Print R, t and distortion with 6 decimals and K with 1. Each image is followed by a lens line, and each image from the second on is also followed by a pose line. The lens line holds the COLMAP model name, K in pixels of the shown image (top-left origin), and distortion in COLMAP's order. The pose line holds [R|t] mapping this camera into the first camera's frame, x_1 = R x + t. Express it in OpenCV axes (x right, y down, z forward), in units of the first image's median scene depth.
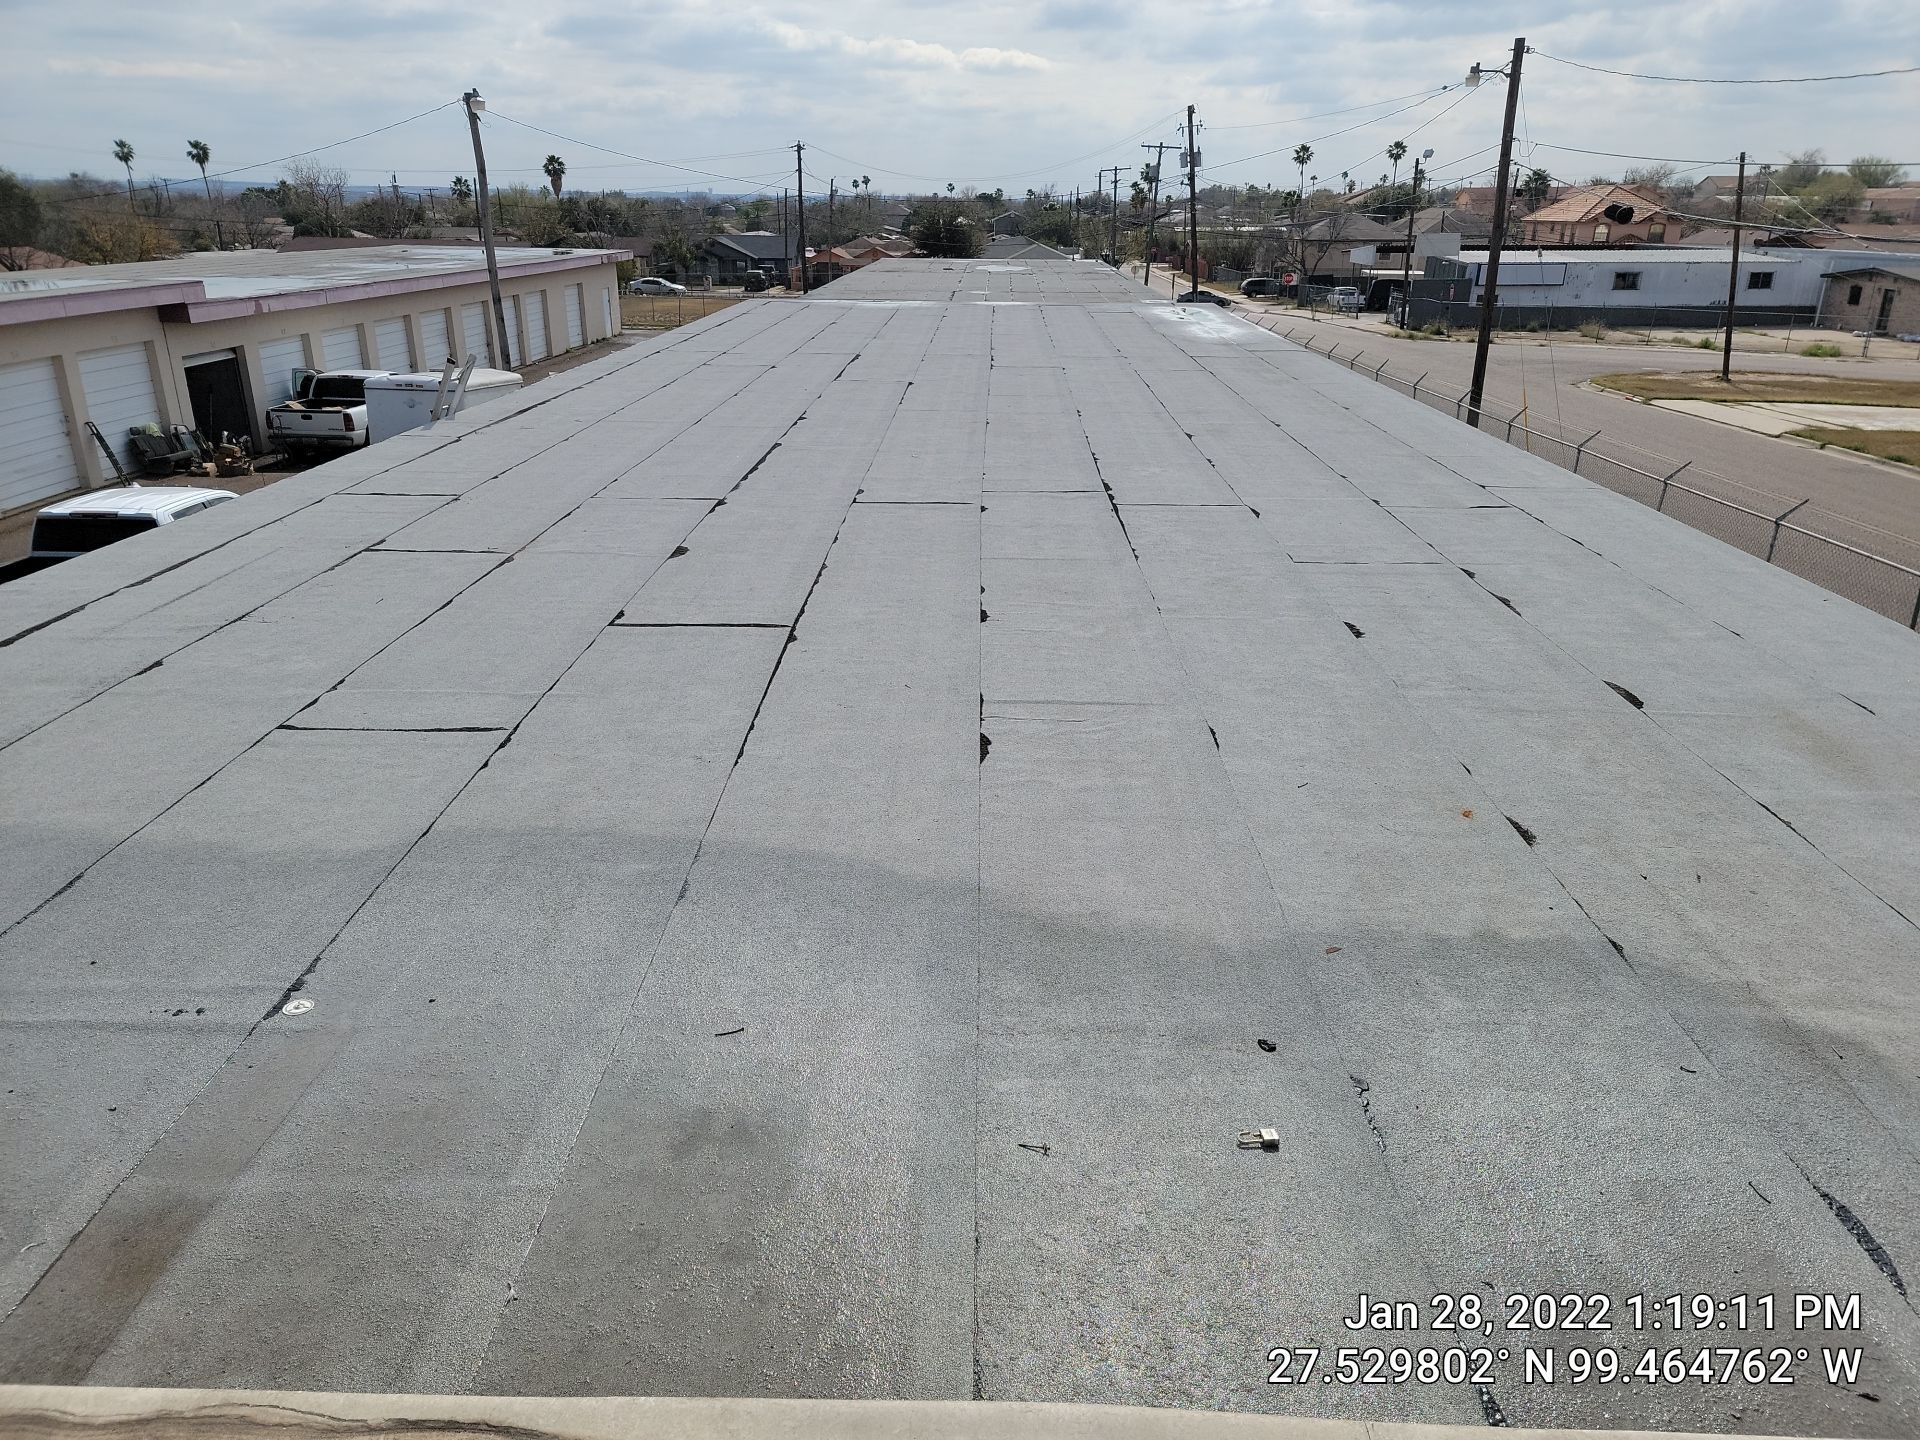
lens RADIAL K [[1333.9, 0, 957.0], [0, 1333.9, 688.8], [0, 0, 1]] dist [0.095098, -0.080142]
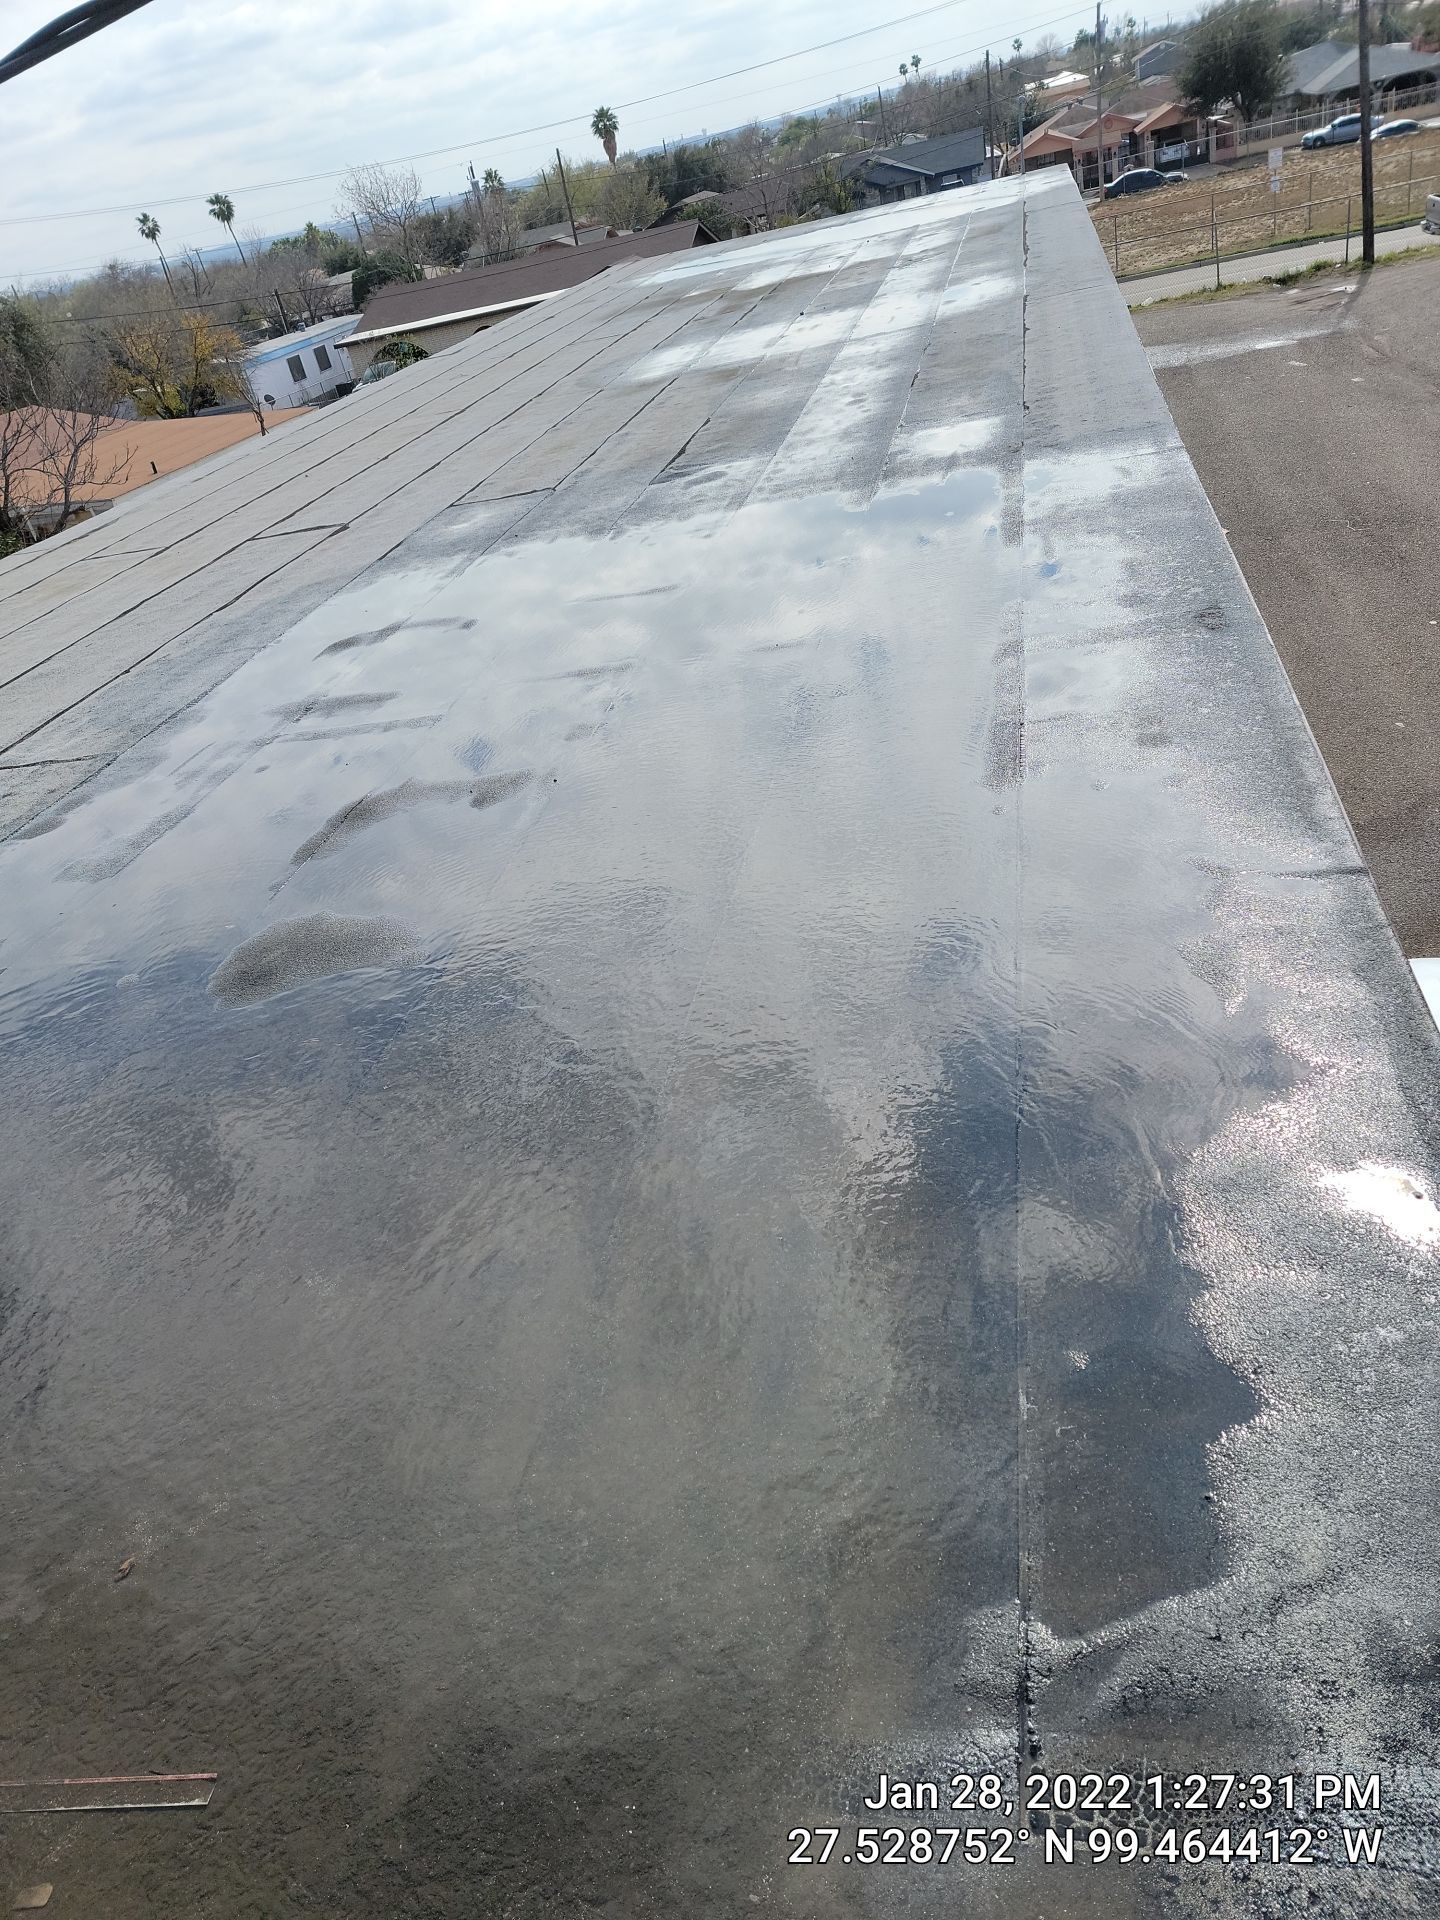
lens RADIAL K [[1328.5, 0, 720.0], [0, 1328.5, 960.0], [0, 0, 1]] dist [0.103101, -0.083688]
pose [[0.965557, -0.093854, -0.242676, -0.549518], [0.142656, 0.970954, 0.192086, -0.328279], [0.217599, -0.220089, 0.950900, 0.919360]]
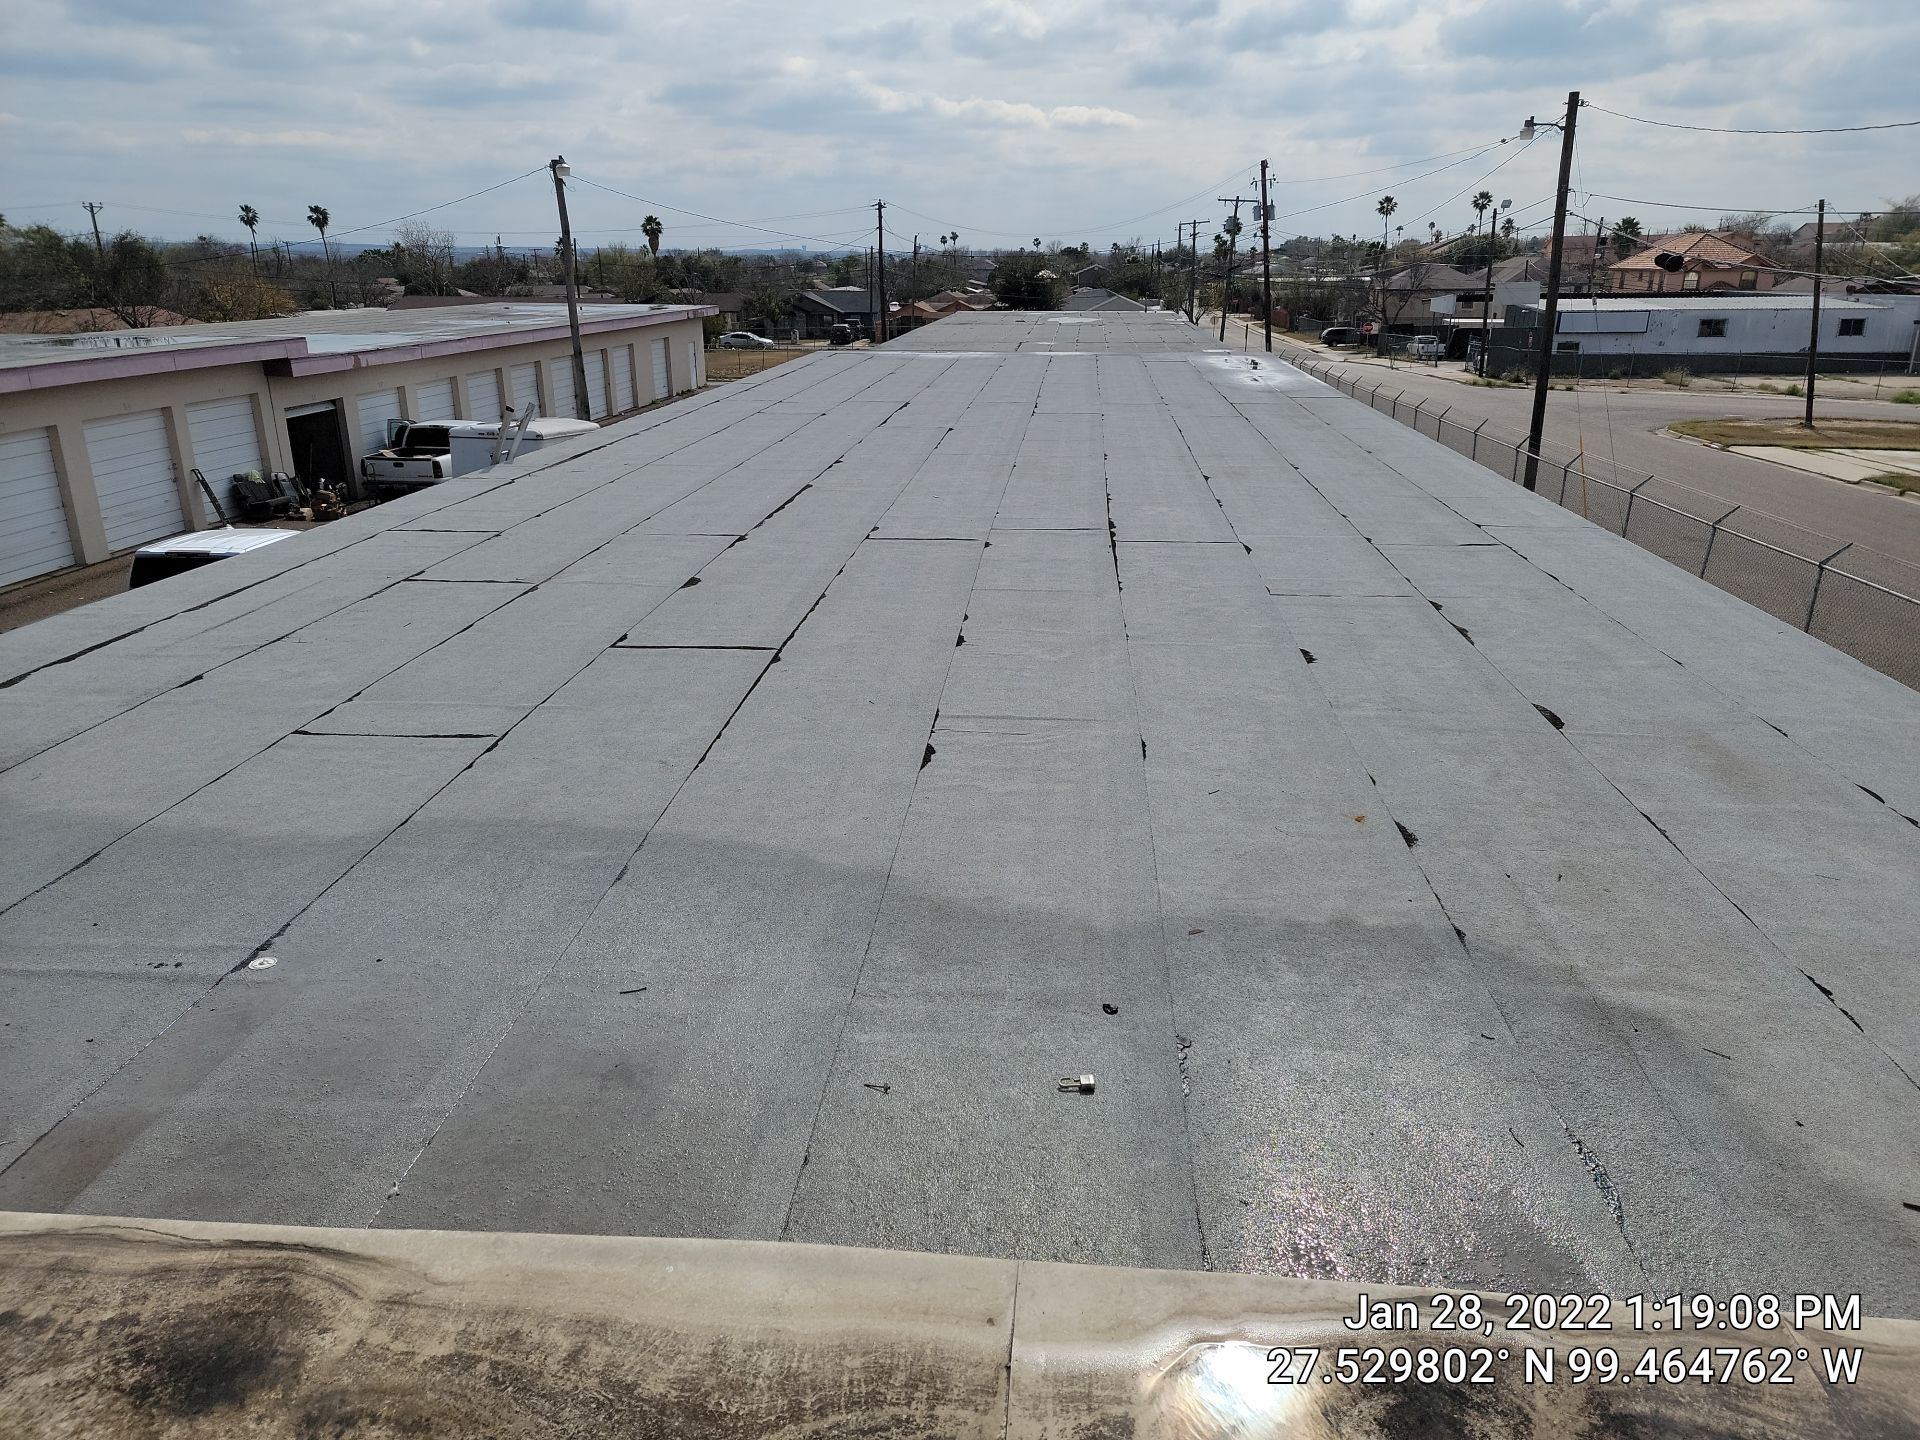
lens RADIAL K [[1329.7, 0, 971.6], [0, 1329.7, 683.5], [0, 0, 1]] dist [0.100903, -0.085413]
pose [[0.998624, 0.007793, -0.051856, 0.021768], [-0.009777, 0.999225, -0.038126, 0.005049], [0.051518, 0.038581, 0.997927, -0.014810]]
